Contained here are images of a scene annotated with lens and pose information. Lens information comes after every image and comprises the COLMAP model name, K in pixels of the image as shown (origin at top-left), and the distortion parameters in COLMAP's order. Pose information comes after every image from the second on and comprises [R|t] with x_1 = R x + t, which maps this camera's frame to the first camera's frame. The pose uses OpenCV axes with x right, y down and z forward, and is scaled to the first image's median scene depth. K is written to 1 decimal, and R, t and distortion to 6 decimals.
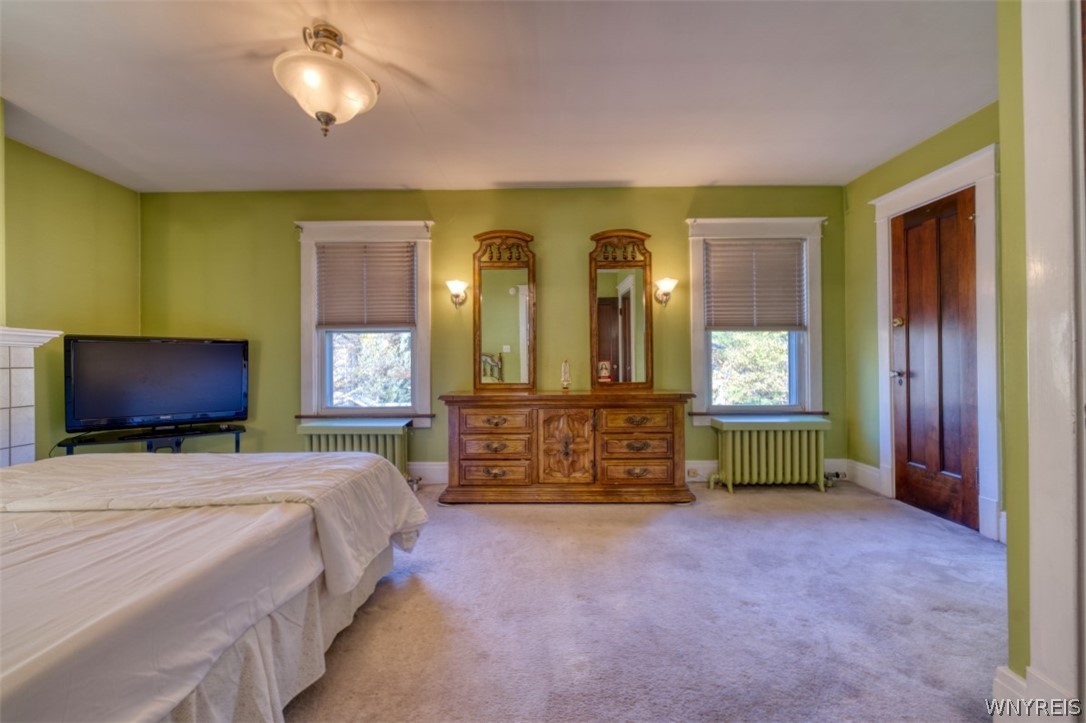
lens RADIAL K [[440.7, 0, 535.3], [0, 440.7, 358.1], [0, 0, 1]] dist [-0.000499, -0.000174]
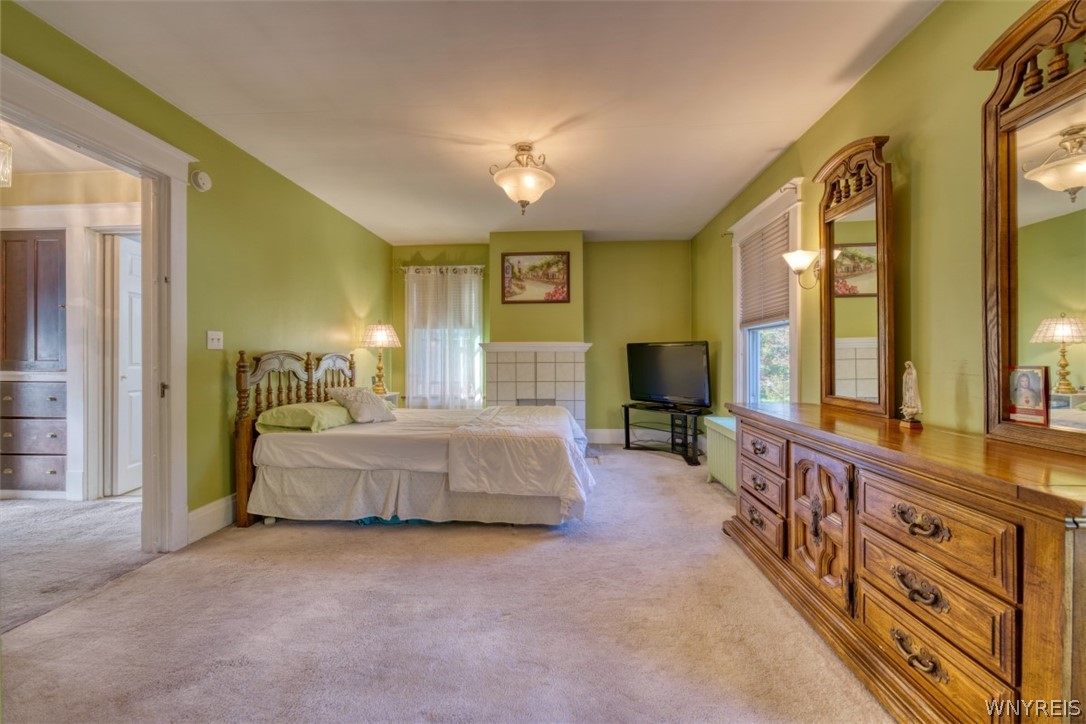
lens RADIAL K [[424.7, 0, 528.4], [0, 424.7, 356.9], [0, 0, 1]] dist [0.009723, -0.000042]
pose [[-0.047562, 0.004201, -0.998859, 0.616283], [0.010970, 0.999933, 0.003683, -0.009735], [0.998808, -0.010782, -0.047604, 0.663051]]
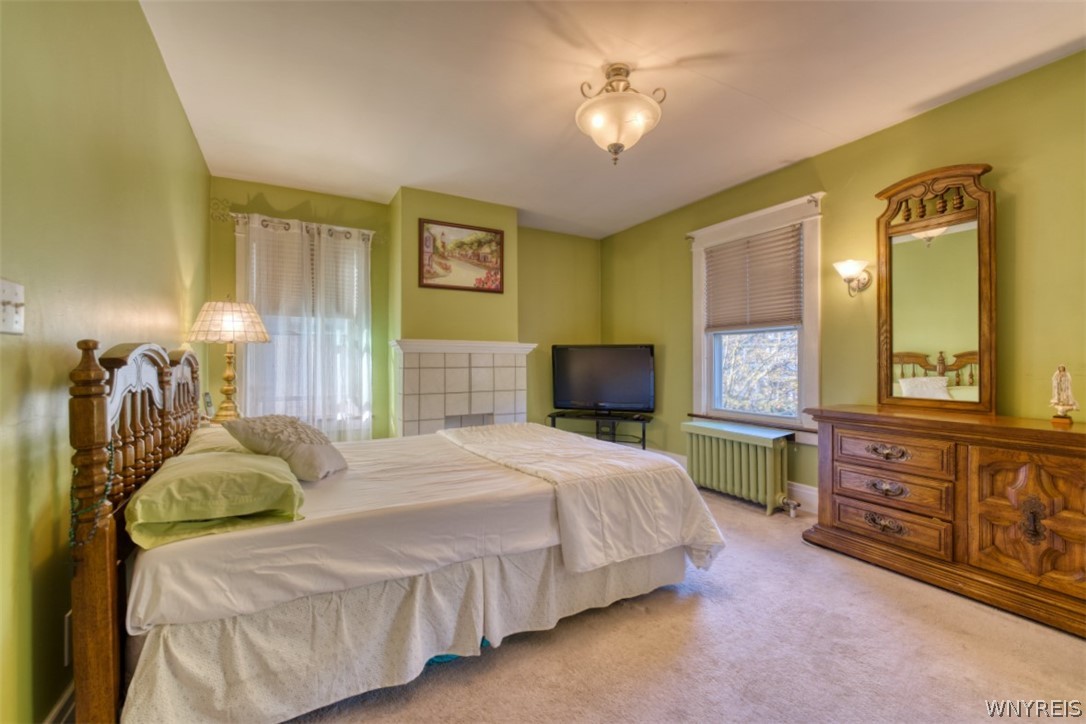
lens RADIAL K [[440.7, 0, 535.3], [0, 440.7, 358.6], [0, 0, 1]] dist [-0.000499, -0.000174]
pose [[0.501120, 0.001400, -0.865376, 0.237687], [0.003810, 0.999985, 0.003823, -0.011186], [0.865369, -0.005213, 0.501108, 0.161646]]
